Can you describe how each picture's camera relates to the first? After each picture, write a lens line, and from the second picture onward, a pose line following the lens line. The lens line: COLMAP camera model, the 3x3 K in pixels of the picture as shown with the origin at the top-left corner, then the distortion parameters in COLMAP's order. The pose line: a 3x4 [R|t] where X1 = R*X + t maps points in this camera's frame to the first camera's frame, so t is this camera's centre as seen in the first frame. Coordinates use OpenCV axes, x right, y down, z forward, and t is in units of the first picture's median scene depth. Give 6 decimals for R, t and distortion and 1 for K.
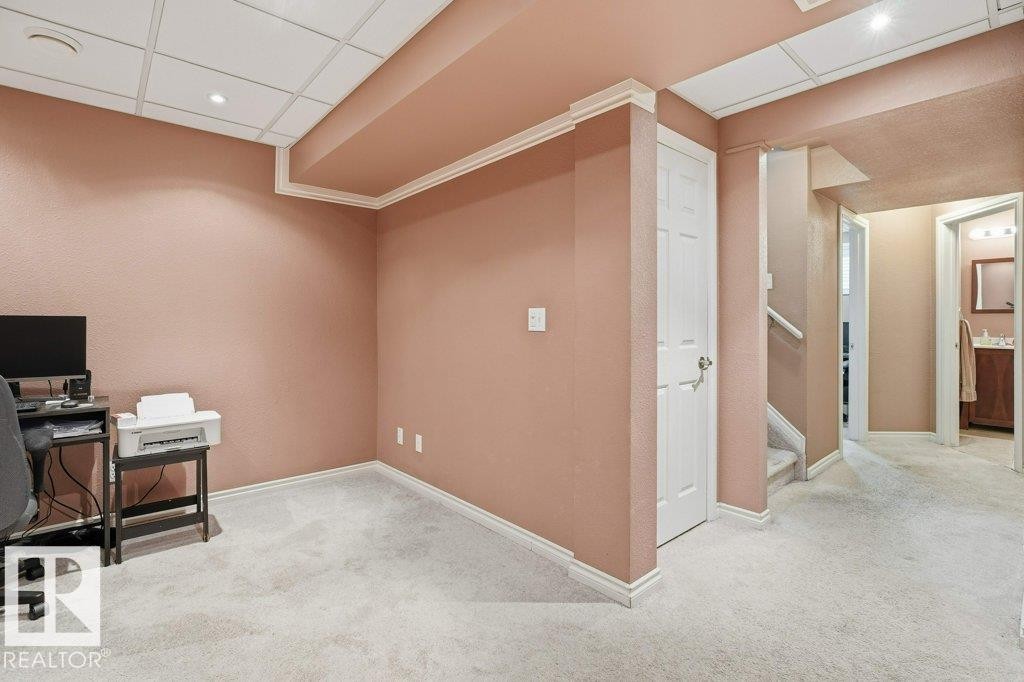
lens RADIAL K [[474.3, 0, 510.6], [0, 474.3, 325.9], [0, 0, 1]] dist [-0.000880, -0.000133]
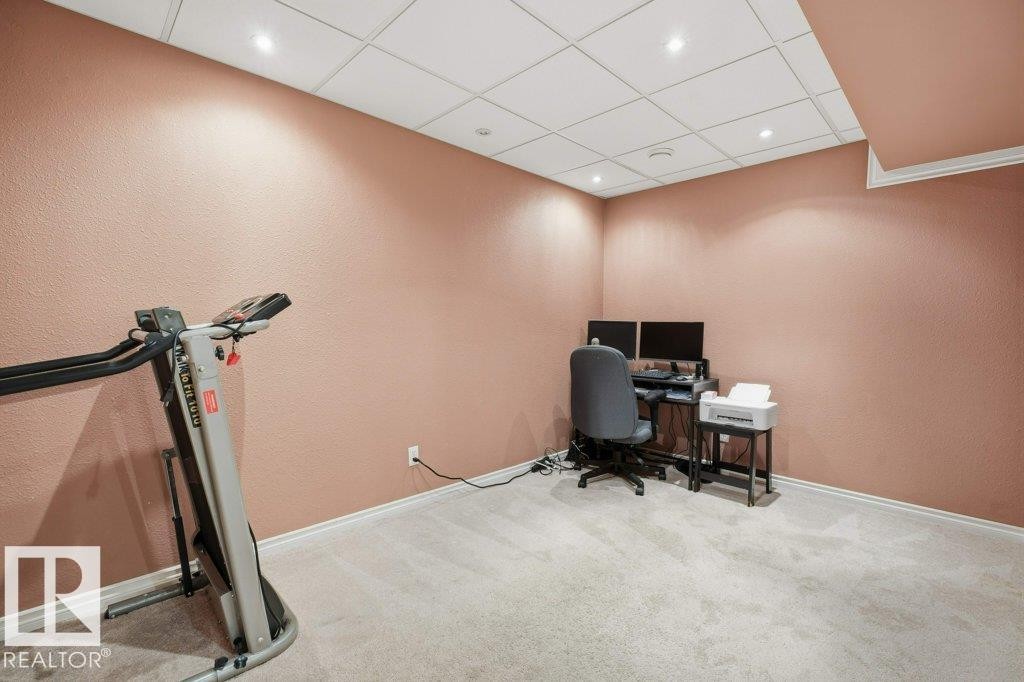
lens RADIAL K [[456.6, 0, 512.0], [0, 456.6, 341.0], [0, 0, 1]] dist [-0.000596, -0.000231]
pose [[0.065830, 0.033708, -0.997261, 0.478796], [-0.012909, 0.999374, 0.032927, -0.000495], [0.997747, 0.010706, 0.066224, 0.315268]]
